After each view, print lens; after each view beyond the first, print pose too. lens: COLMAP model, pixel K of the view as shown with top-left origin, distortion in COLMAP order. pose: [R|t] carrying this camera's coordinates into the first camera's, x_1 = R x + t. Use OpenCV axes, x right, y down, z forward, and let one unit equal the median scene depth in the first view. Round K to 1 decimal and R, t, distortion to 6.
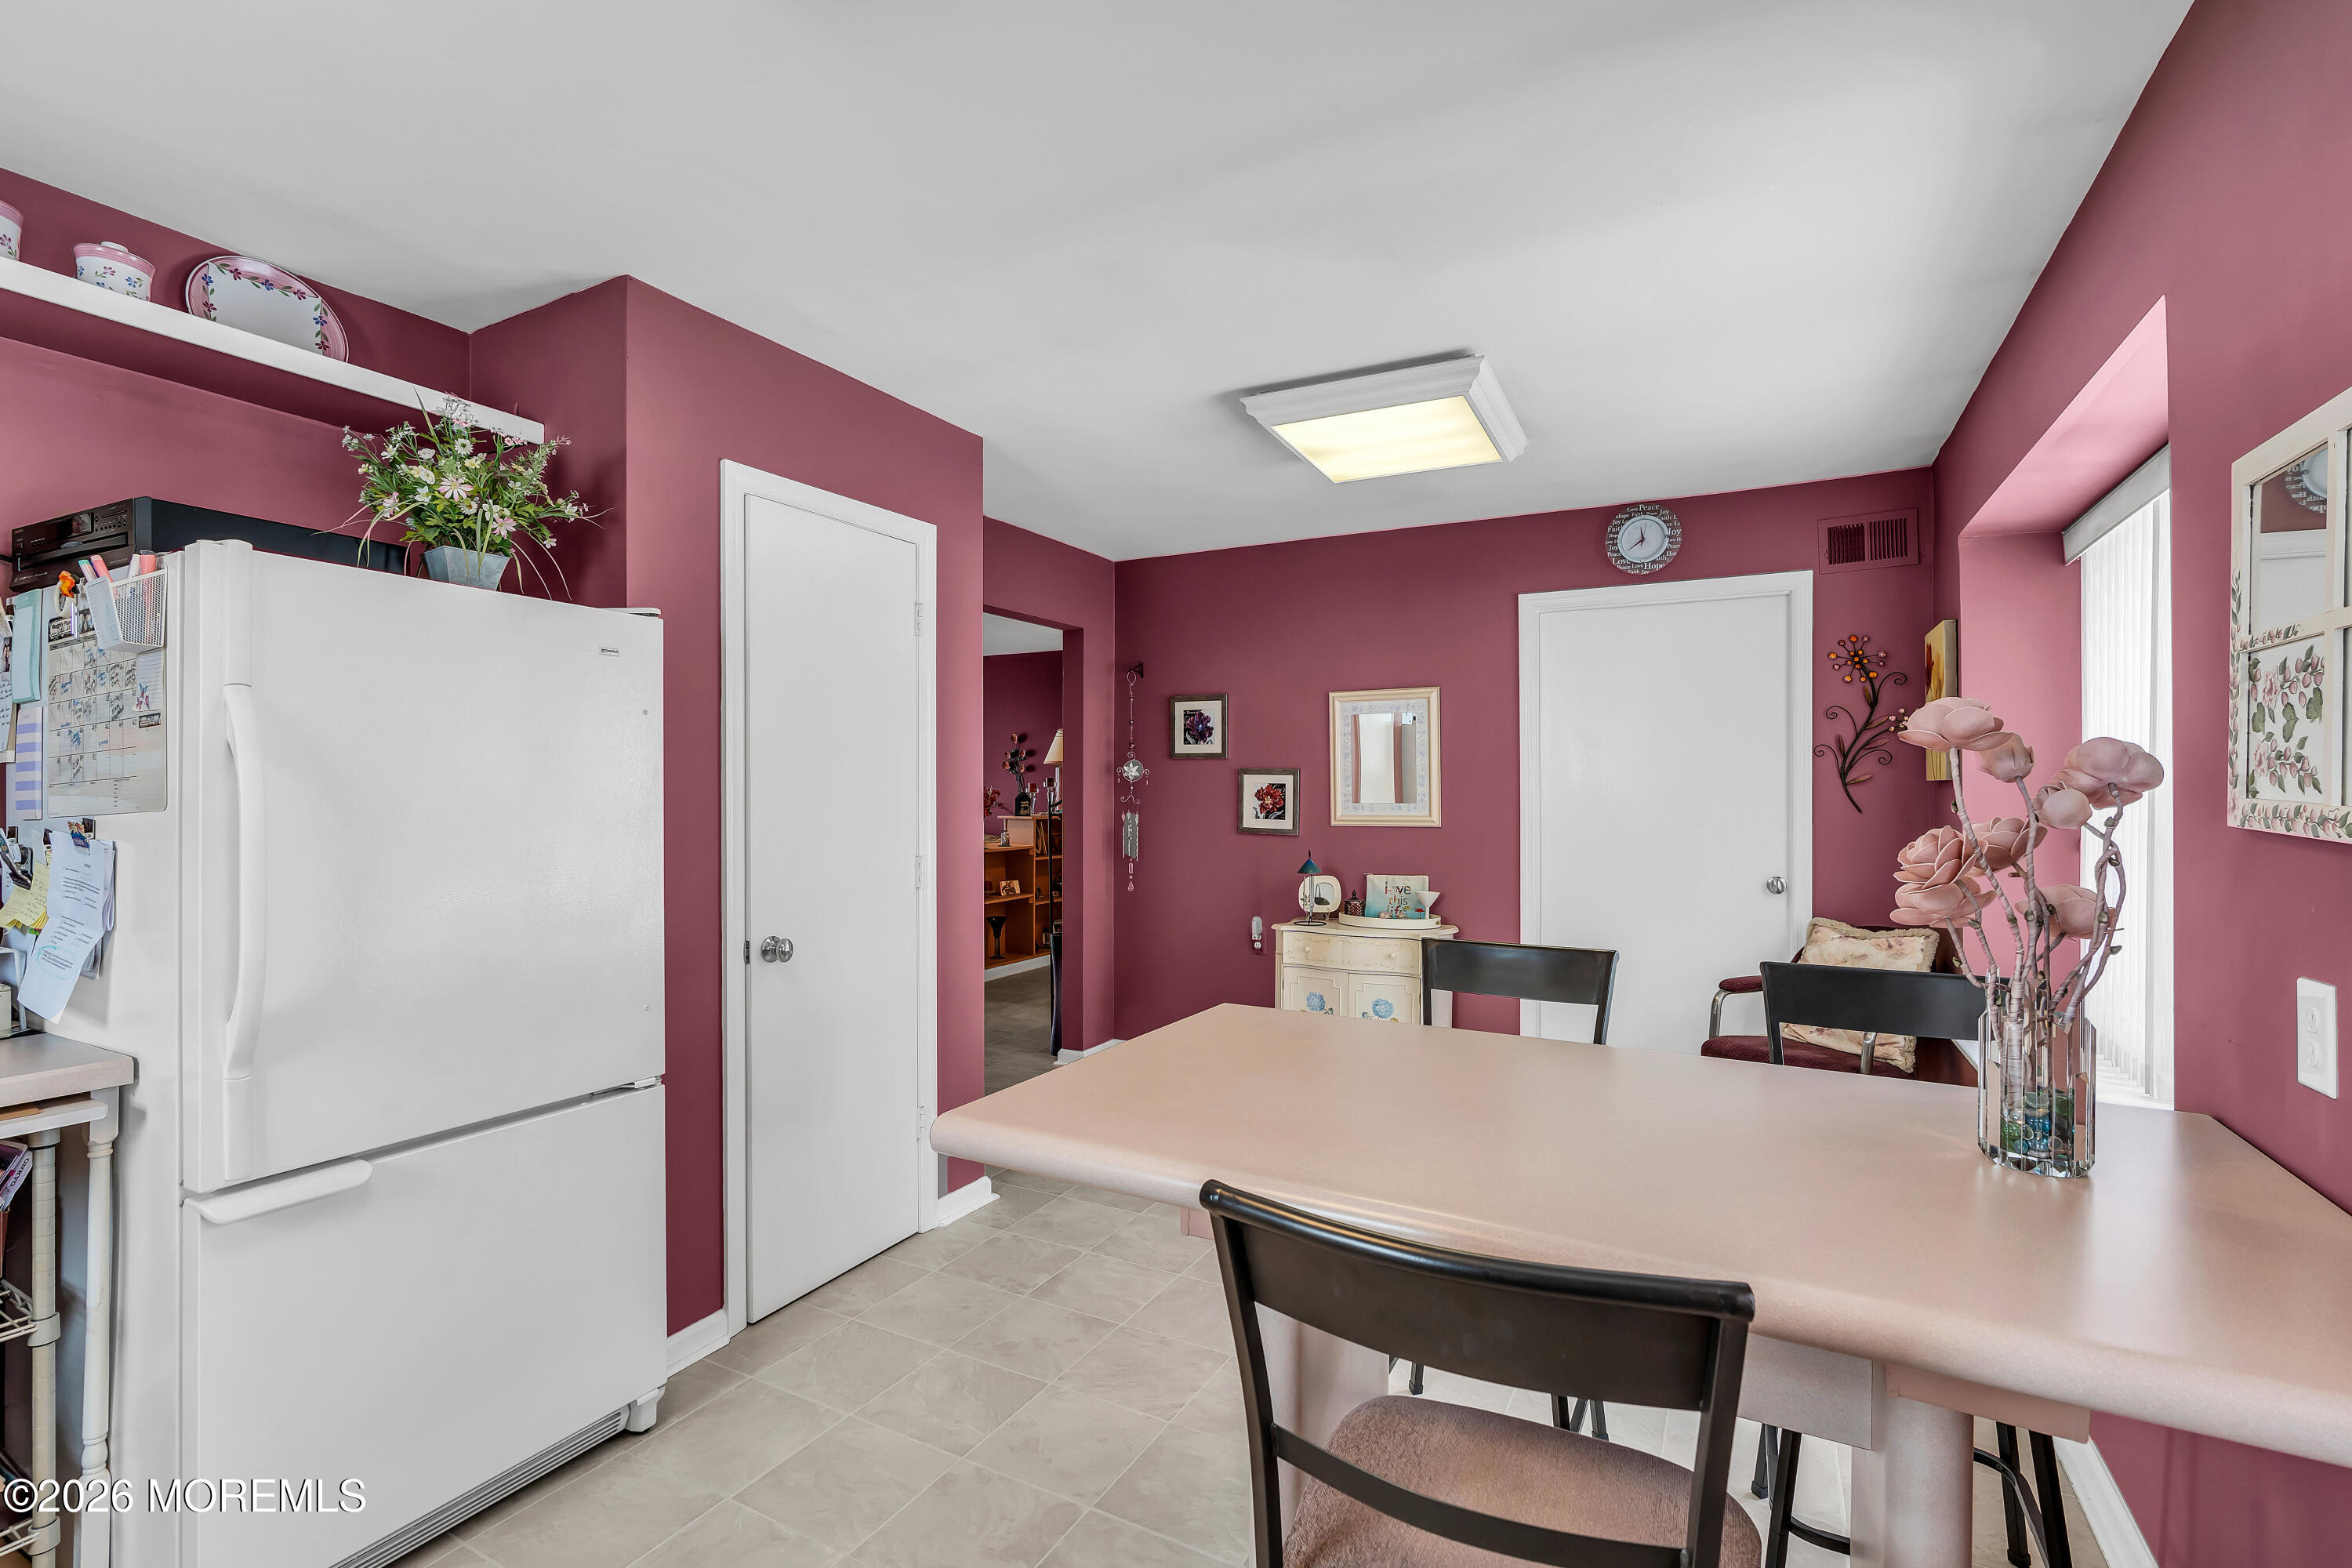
lens RADIAL K [[1064.7, 0, 1183.0], [0, 1064.7, 786.9], [0, 0, 1]] dist [-0.010021, 0.001596]
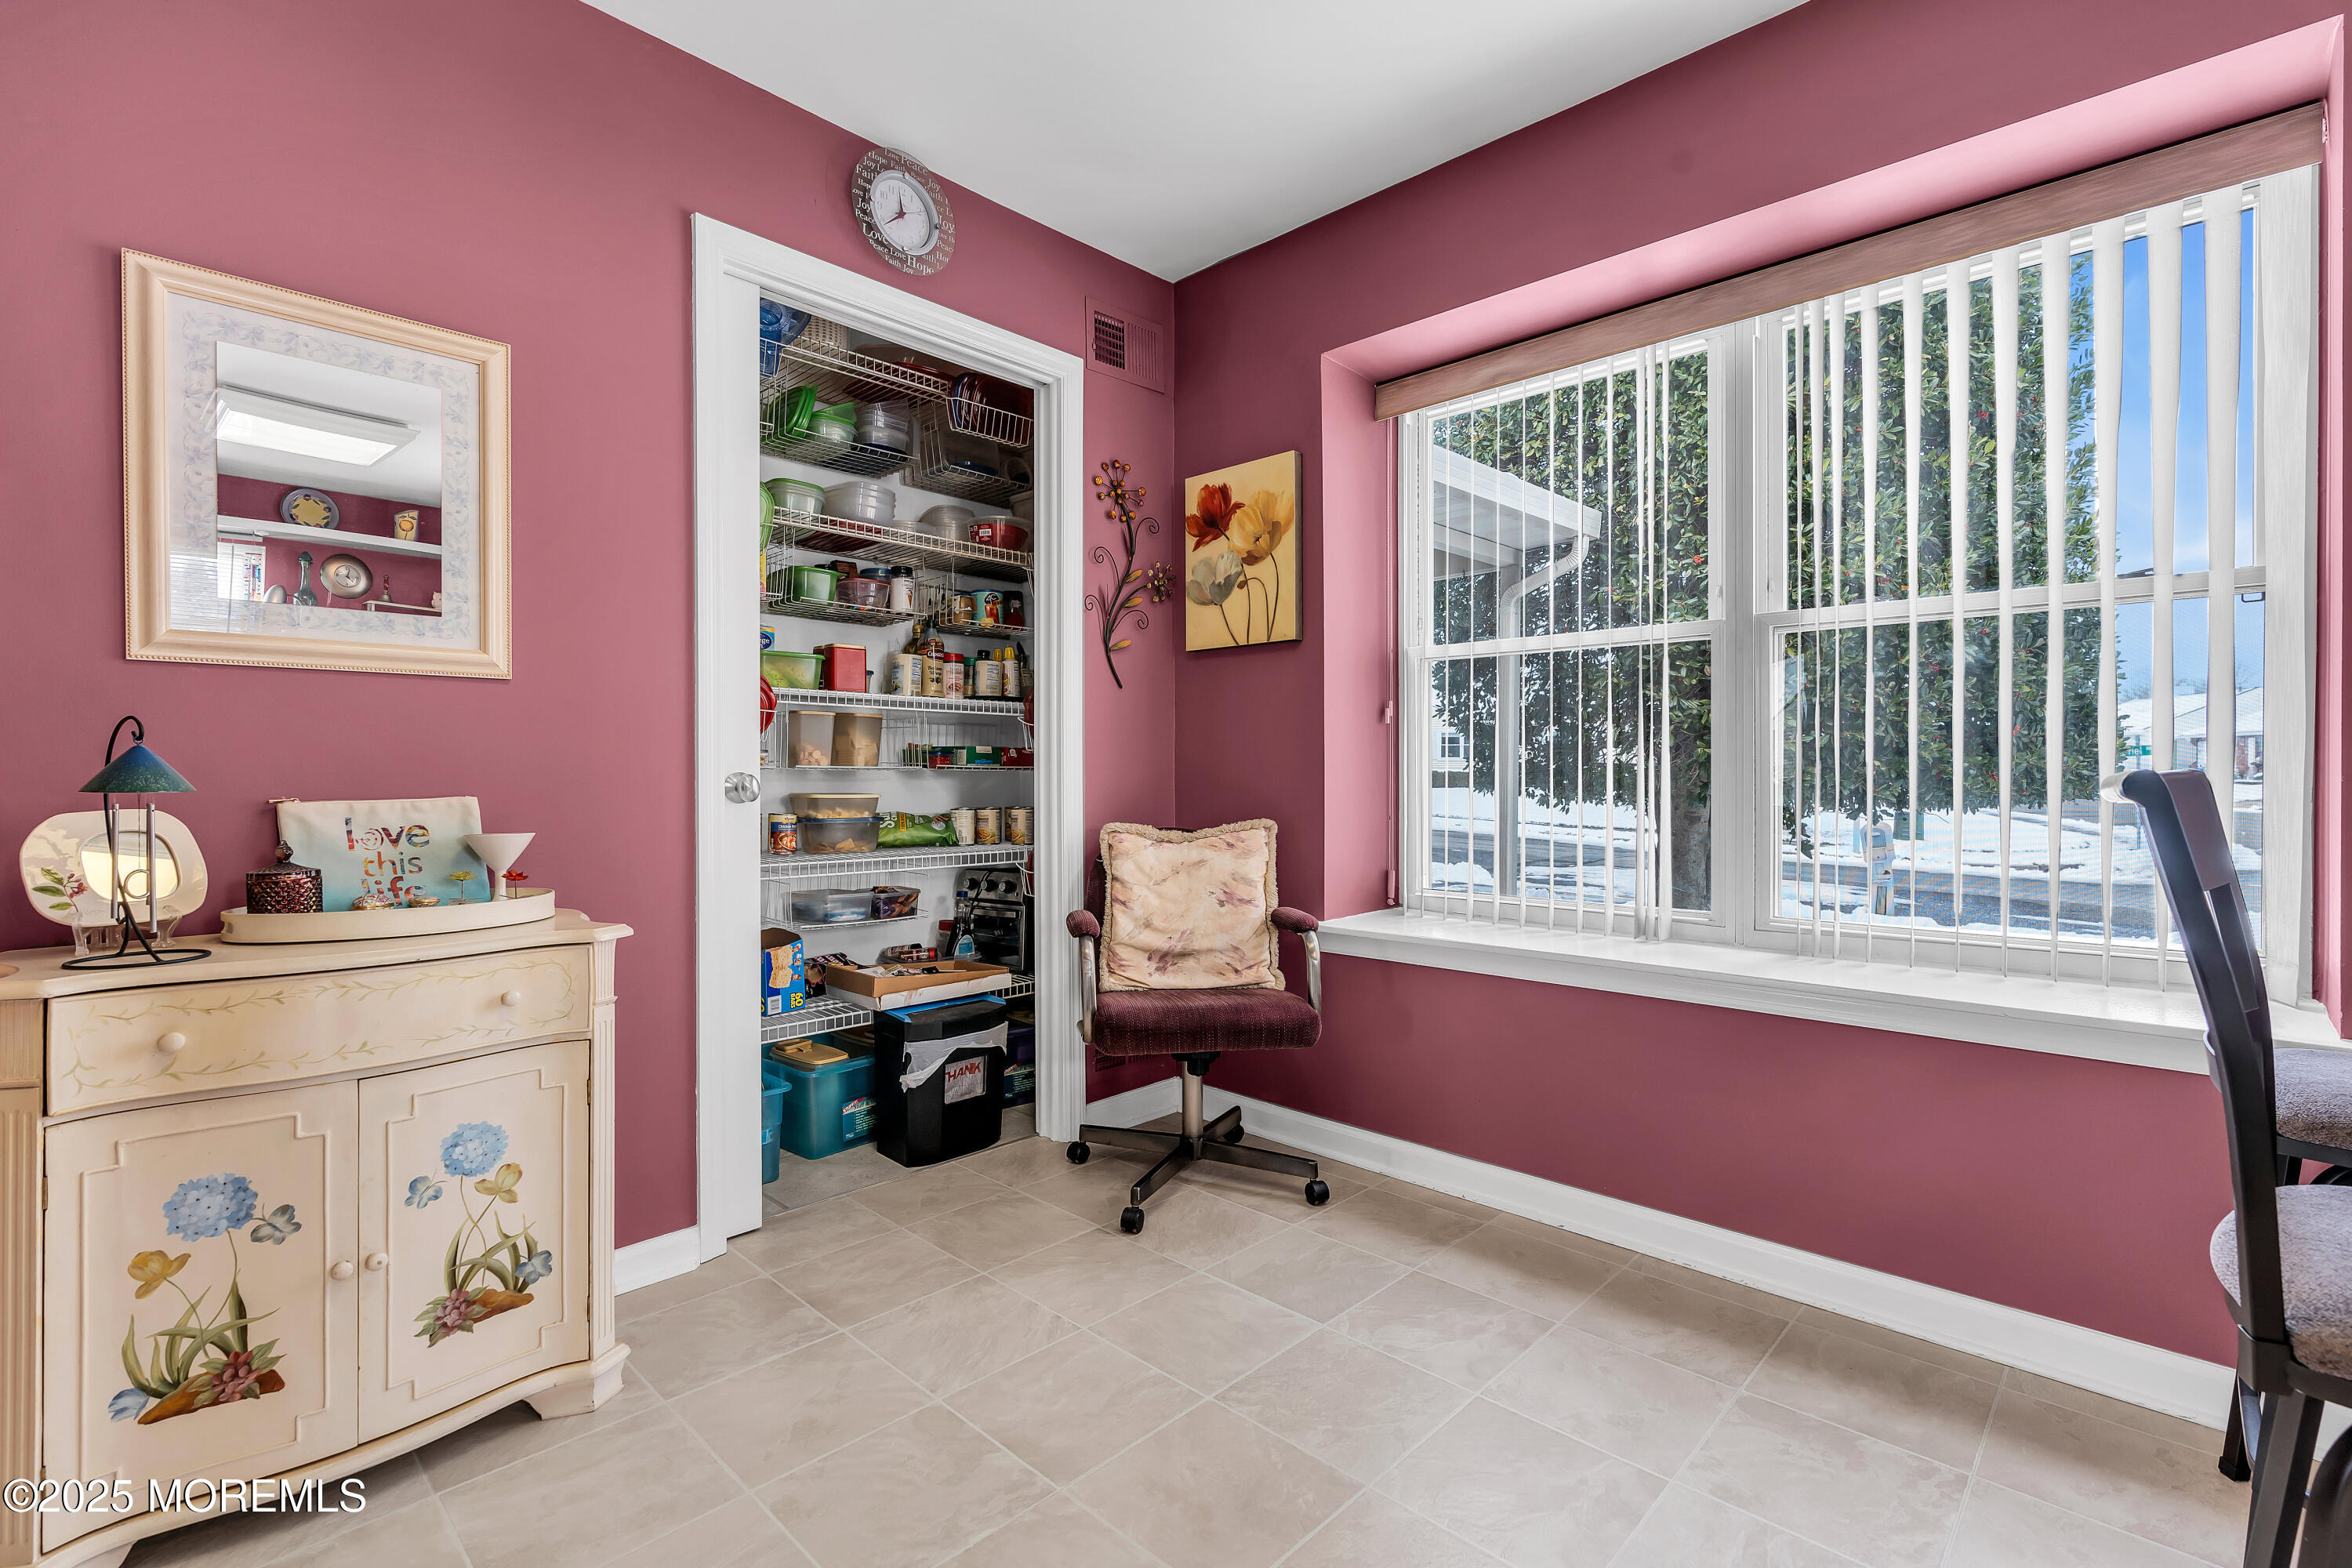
lens RADIAL K [[1064.7, 0, 1183.5], [0, 1064.7, 768.9], [0, 0, 1]] dist [-0.010021, 0.001596]
pose [[0.266591, 0.005865, 0.963792, -0.098951], [-0.002582, 0.999982, -0.005371, 0.081313], [-0.963806, -0.001057, 0.266601, 0.685609]]
